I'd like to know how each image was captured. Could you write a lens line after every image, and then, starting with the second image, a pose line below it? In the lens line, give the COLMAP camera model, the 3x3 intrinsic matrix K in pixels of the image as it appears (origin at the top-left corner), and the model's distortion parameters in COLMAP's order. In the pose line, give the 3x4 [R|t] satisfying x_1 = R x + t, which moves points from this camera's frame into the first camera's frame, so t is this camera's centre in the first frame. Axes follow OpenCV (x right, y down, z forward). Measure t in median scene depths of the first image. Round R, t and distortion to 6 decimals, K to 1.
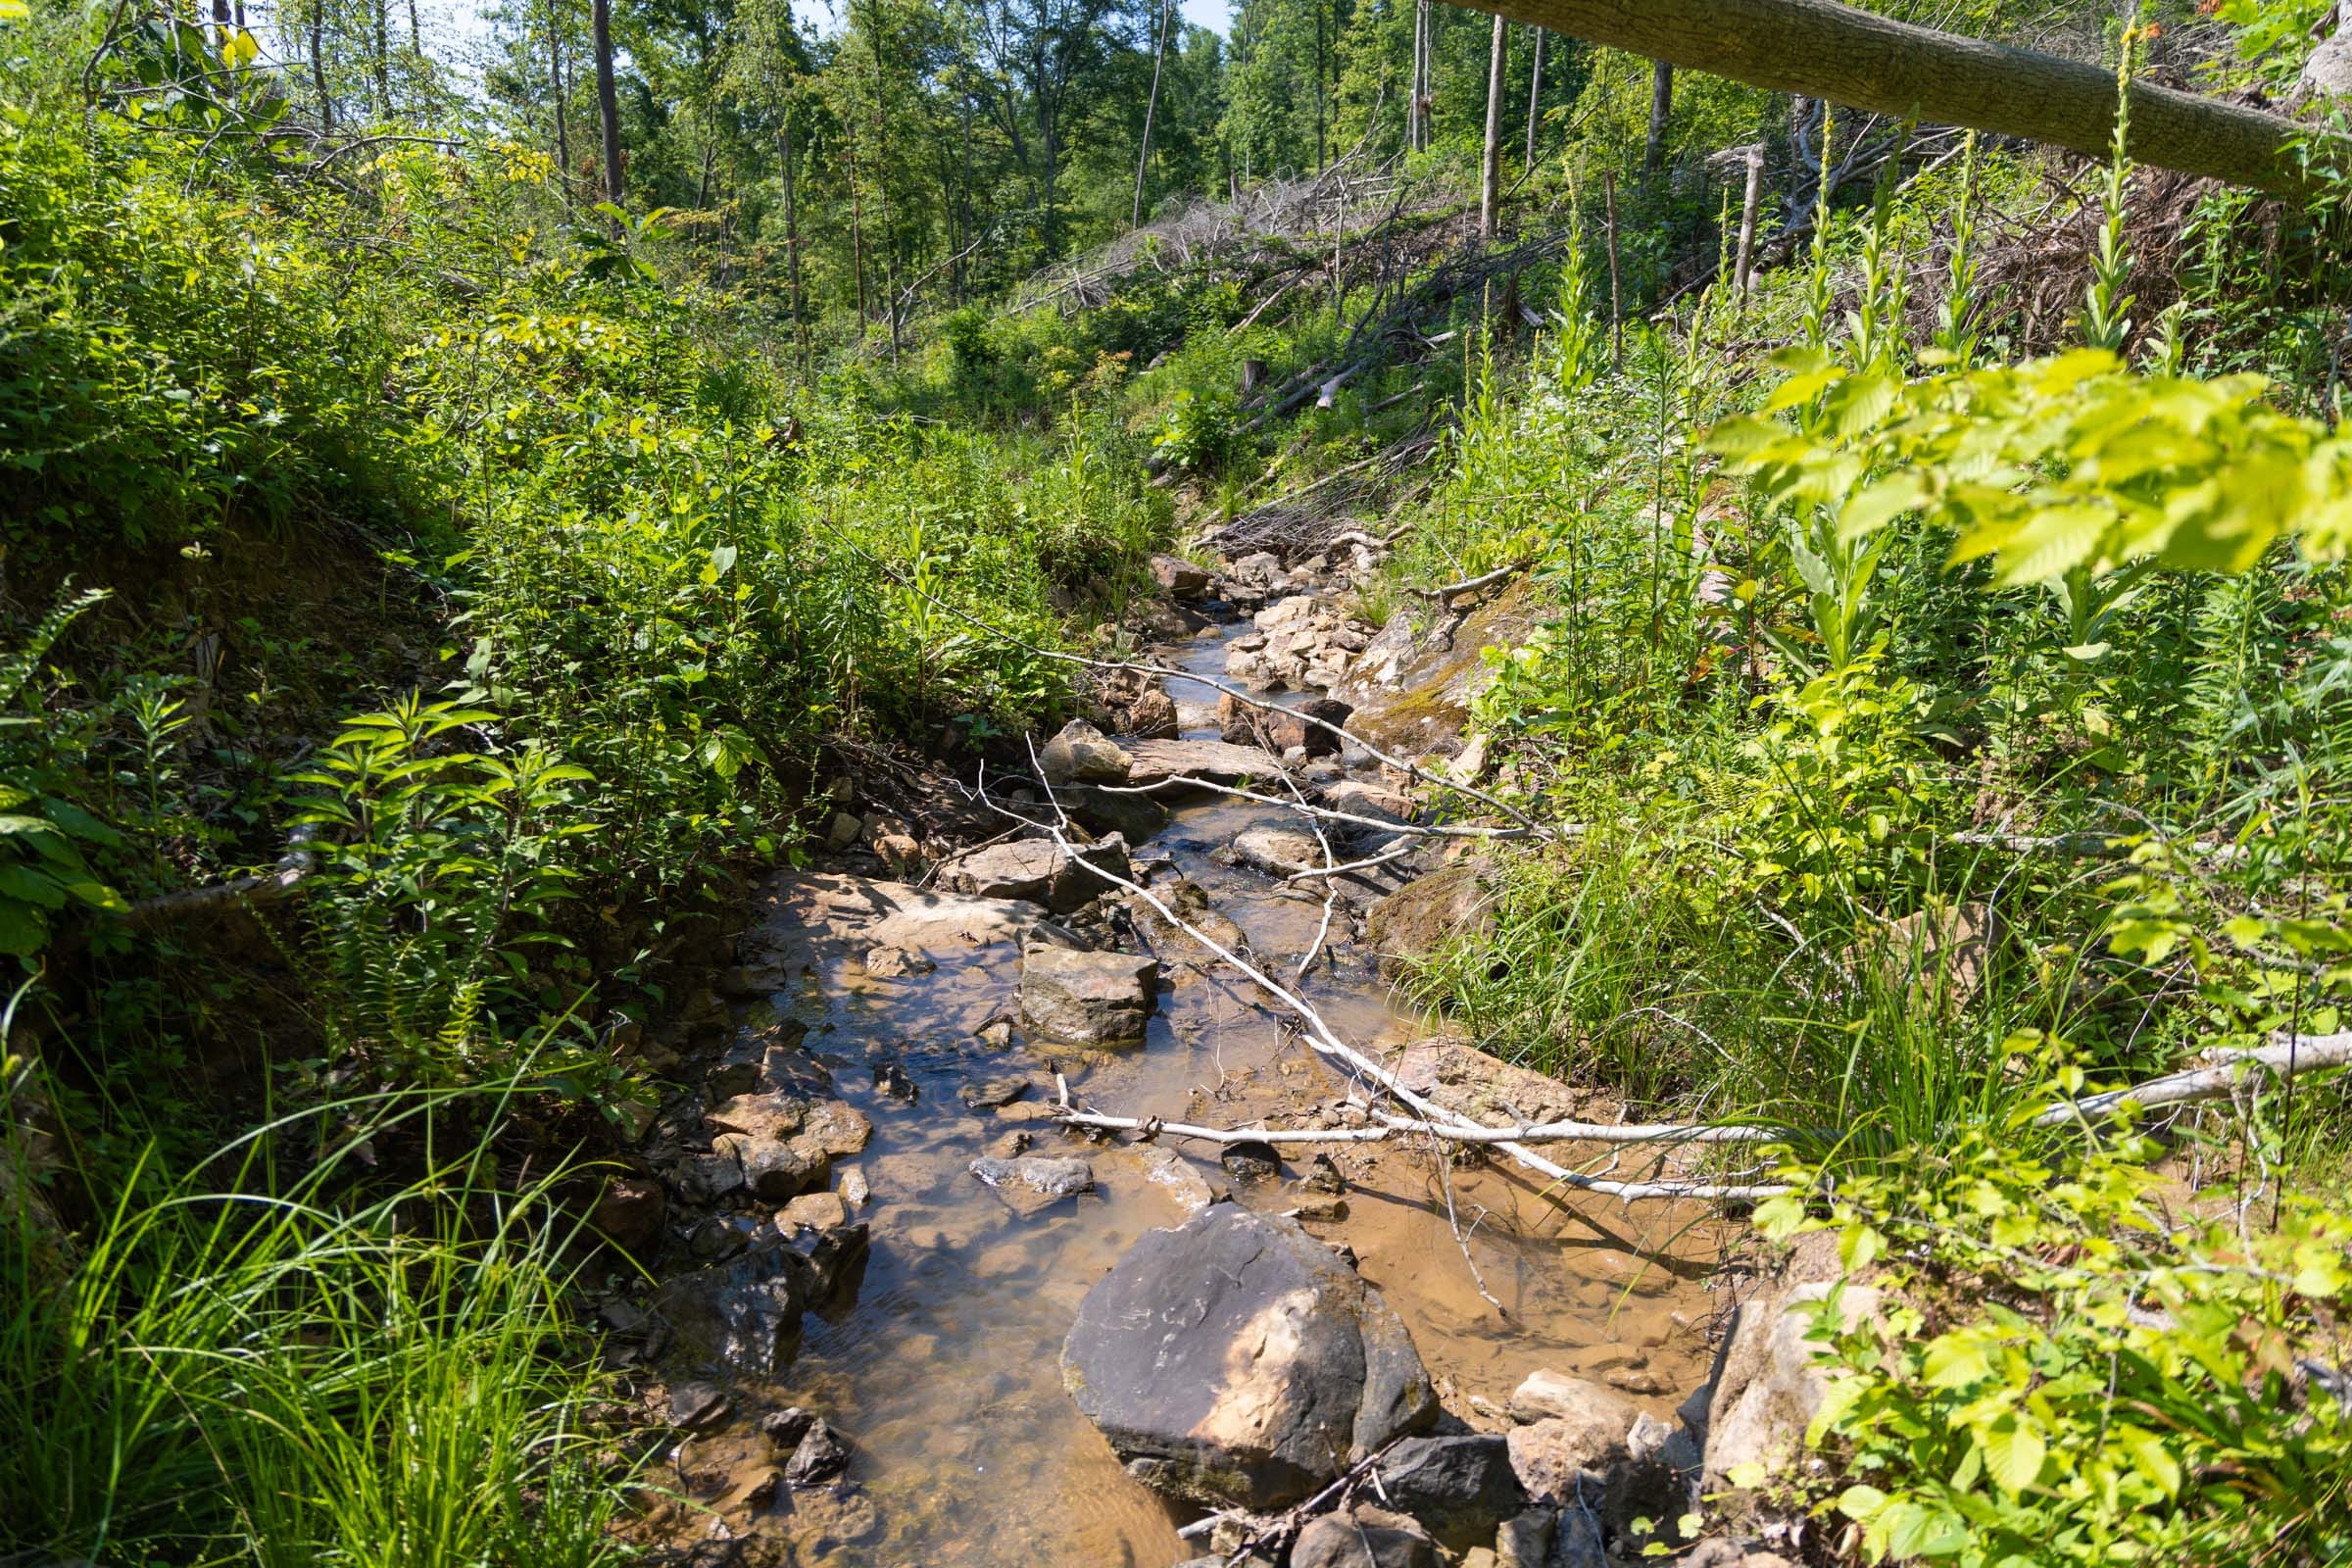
lens RADIAL K [[1656.0, 0, 1176.0], [0, 1656.0, 784.0], [0, 0, 1]] dist [0.008727, 0.002280]
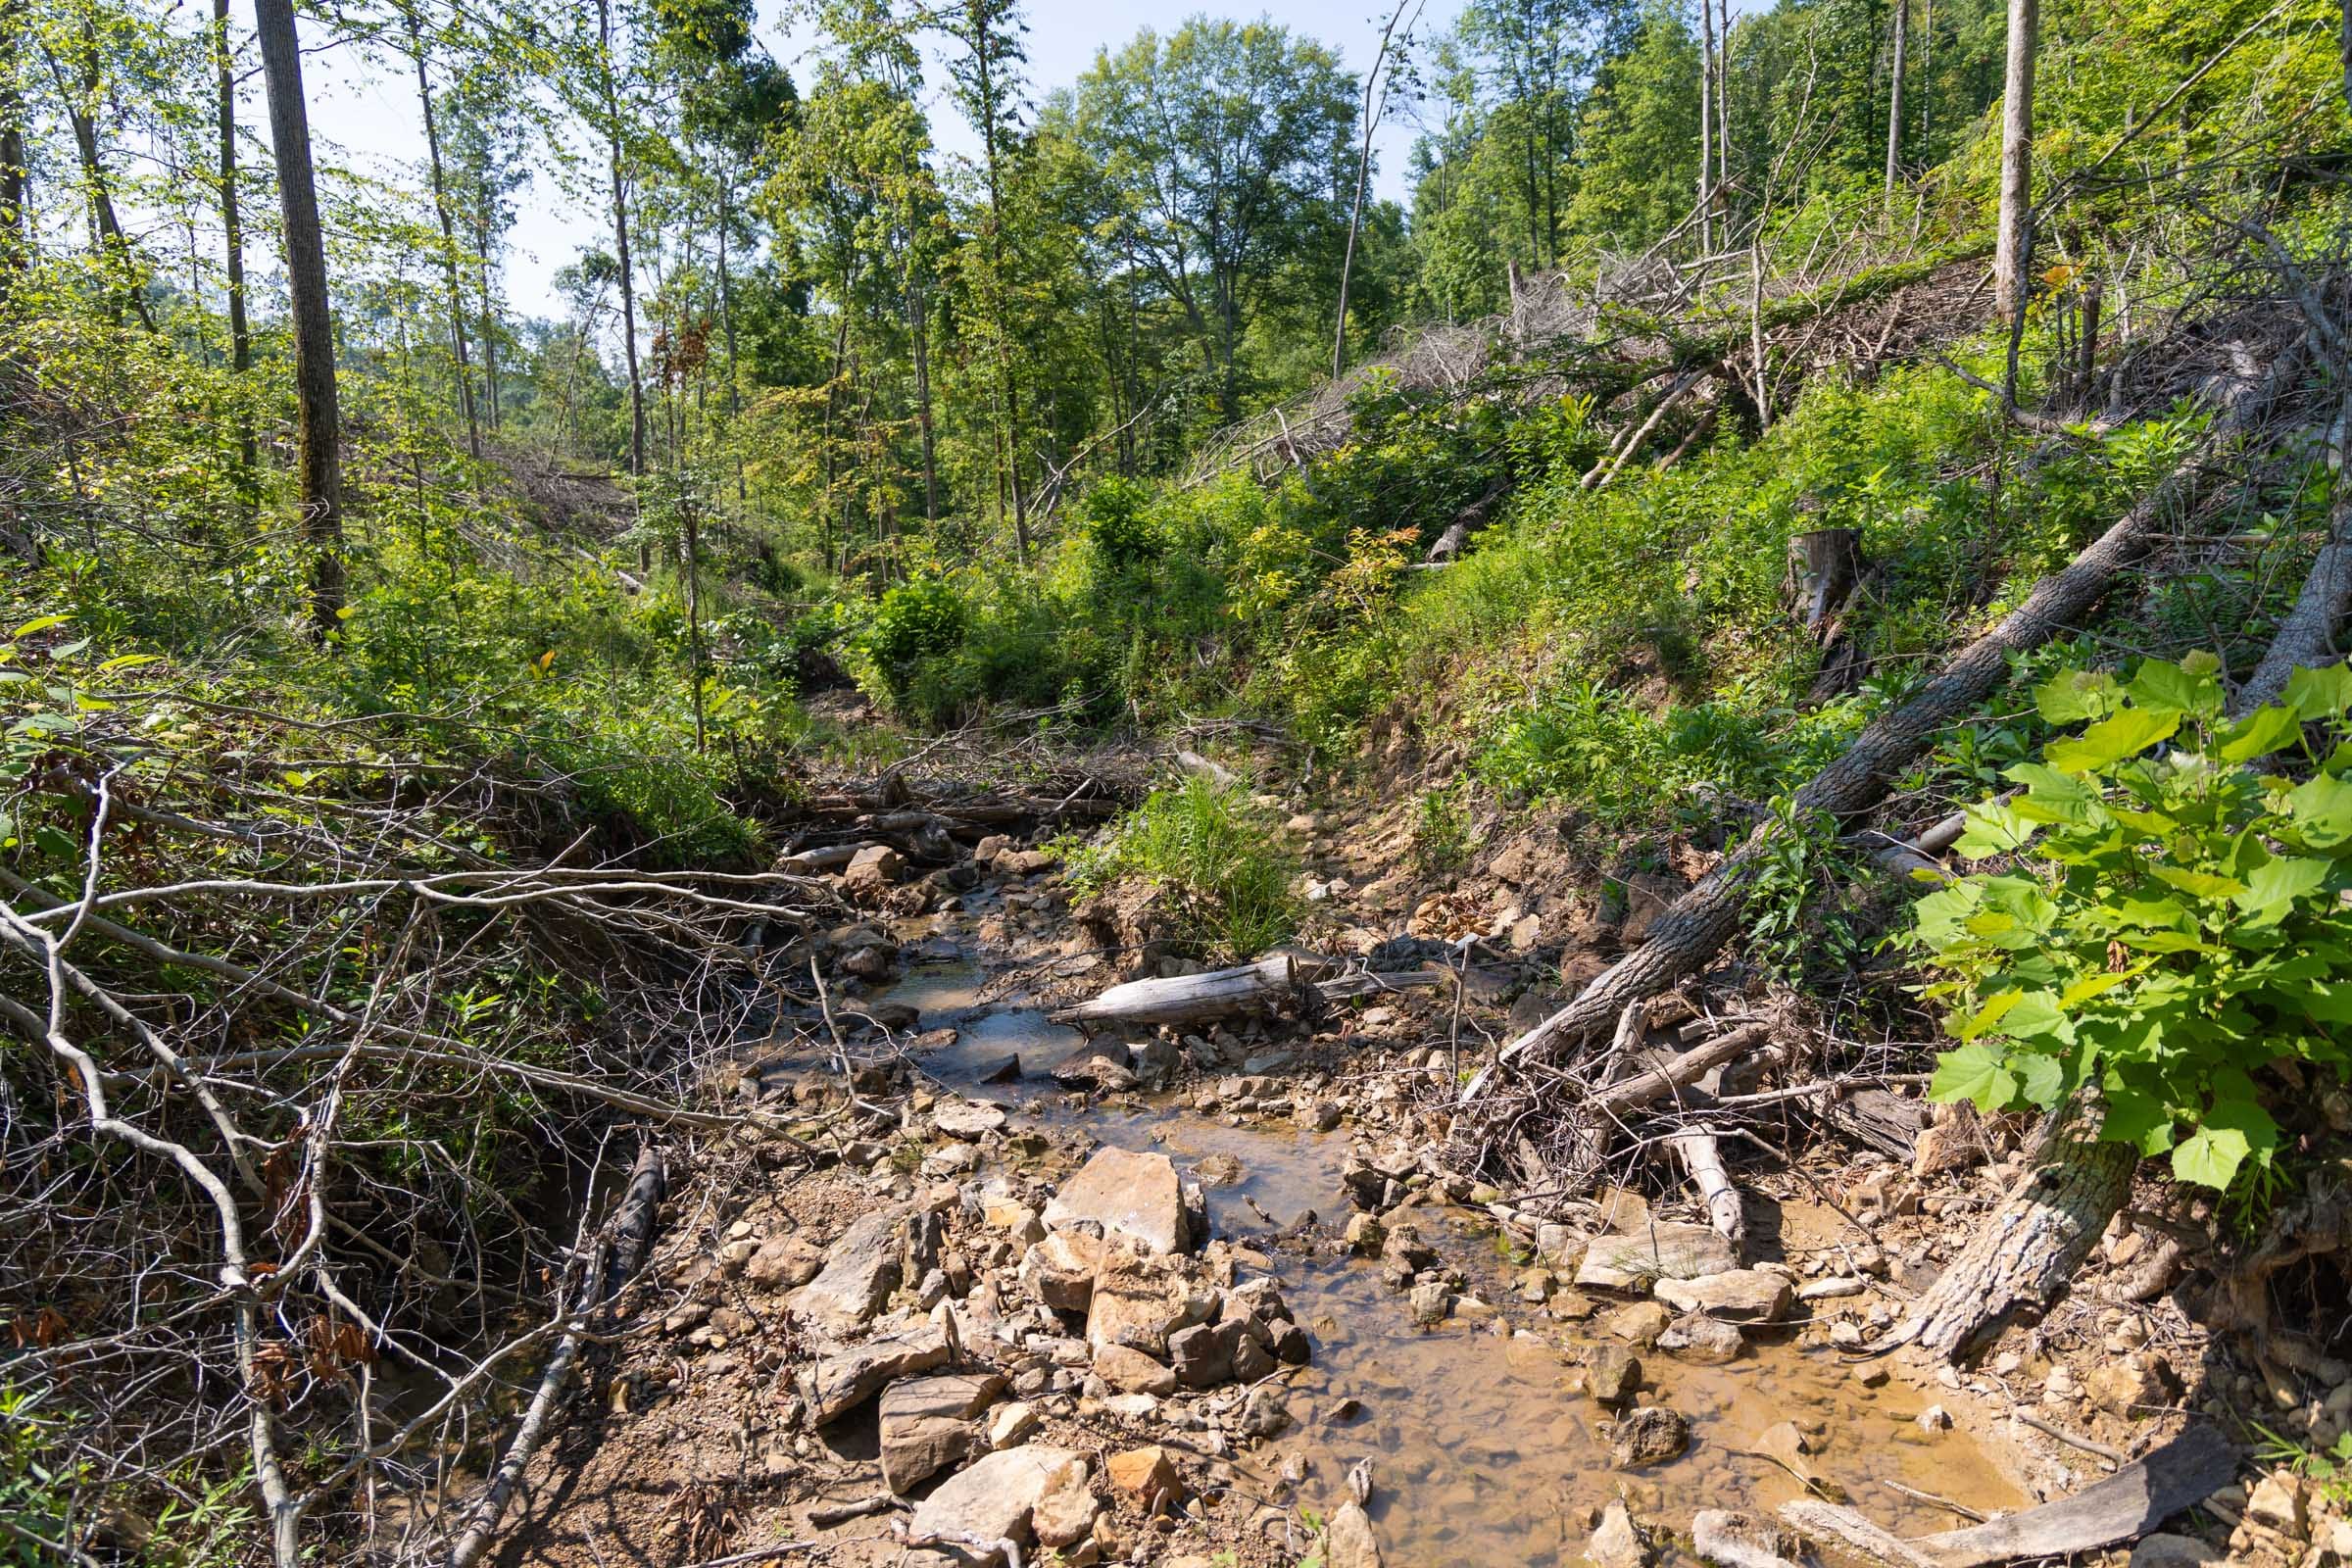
lens RADIAL K [[1633.7, 0, 1222.7], [0, 1633.7, 796.6], [0, 0, 1]] dist [0.009256, 0.001865]
pose [[0.995885, -0.033459, -0.084218, -0.083093], [0.025167, 0.994902, -0.097656, -0.243250], [0.087056, 0.095135, 0.991651, 0.935623]]
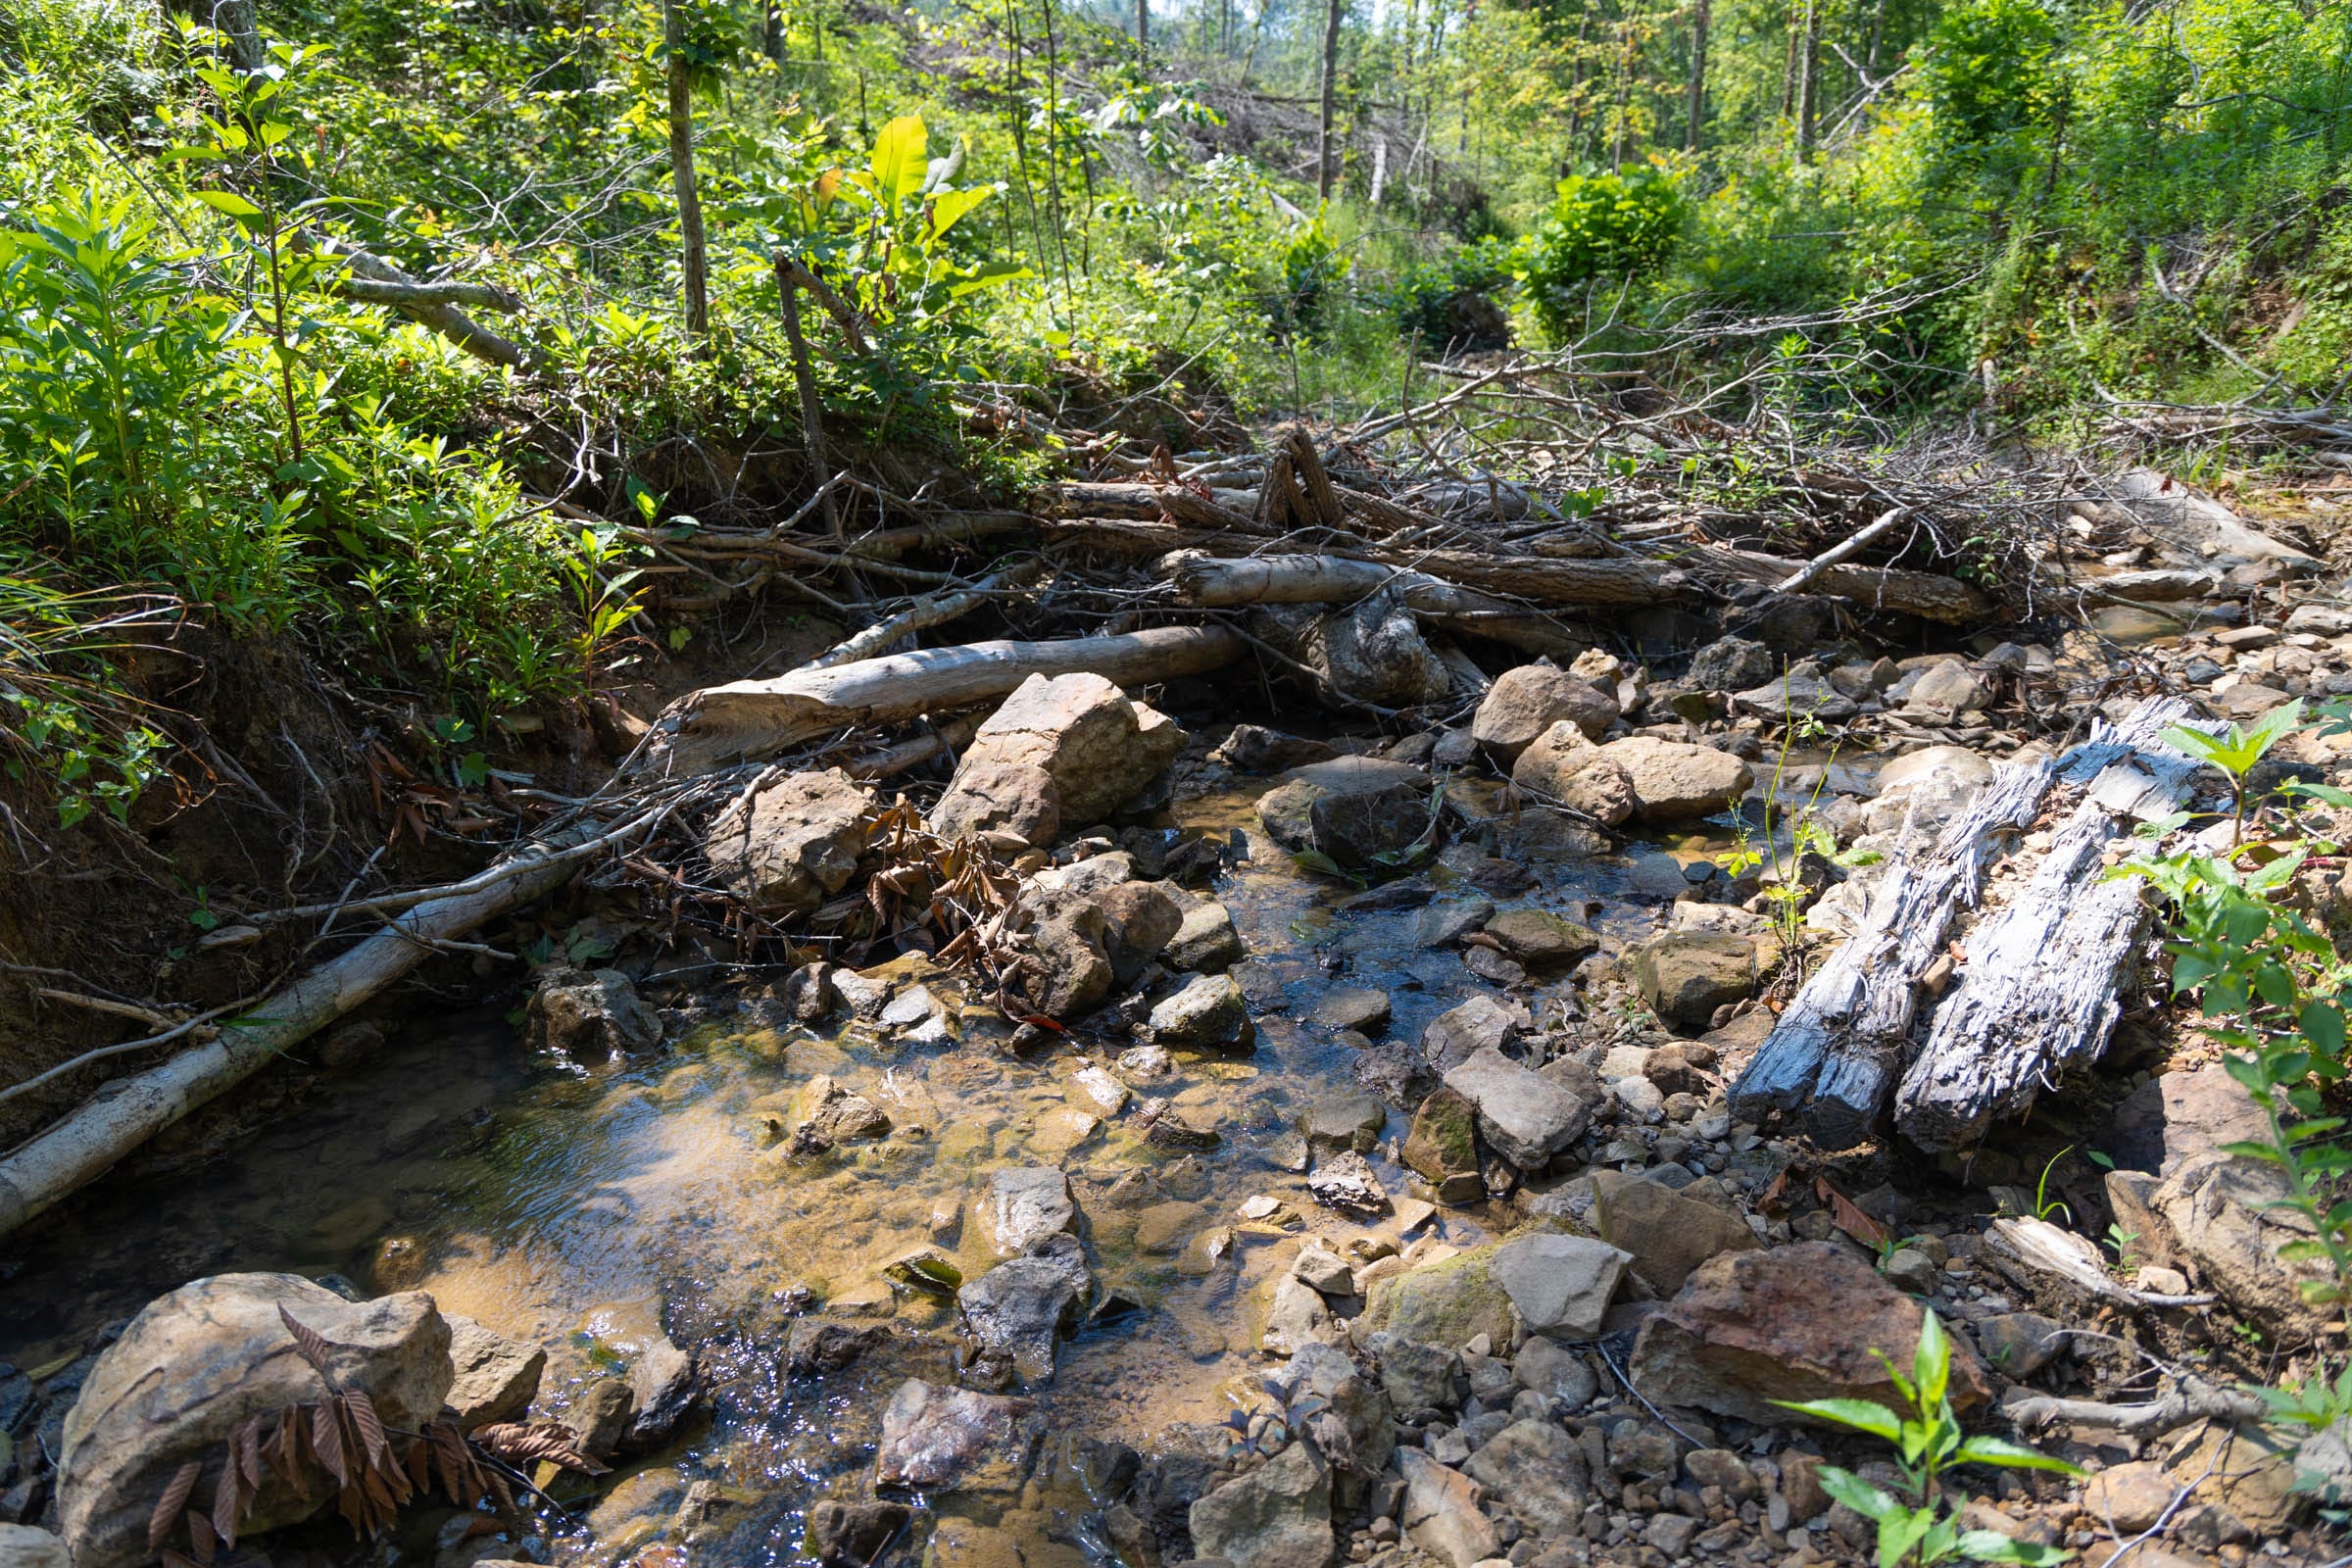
lens RADIAL K [[1577.3, 0, 1178.0], [0, 1577.3, 768.2], [0, 0, 1]] dist [0.007149, 0.001156]
pose [[0.848297, 0.149695, -0.507920, -0.218093], [-0.120835, 0.988625, 0.089557, -0.322058], [0.515549, -0.014596, 0.856736, 1.652169]]
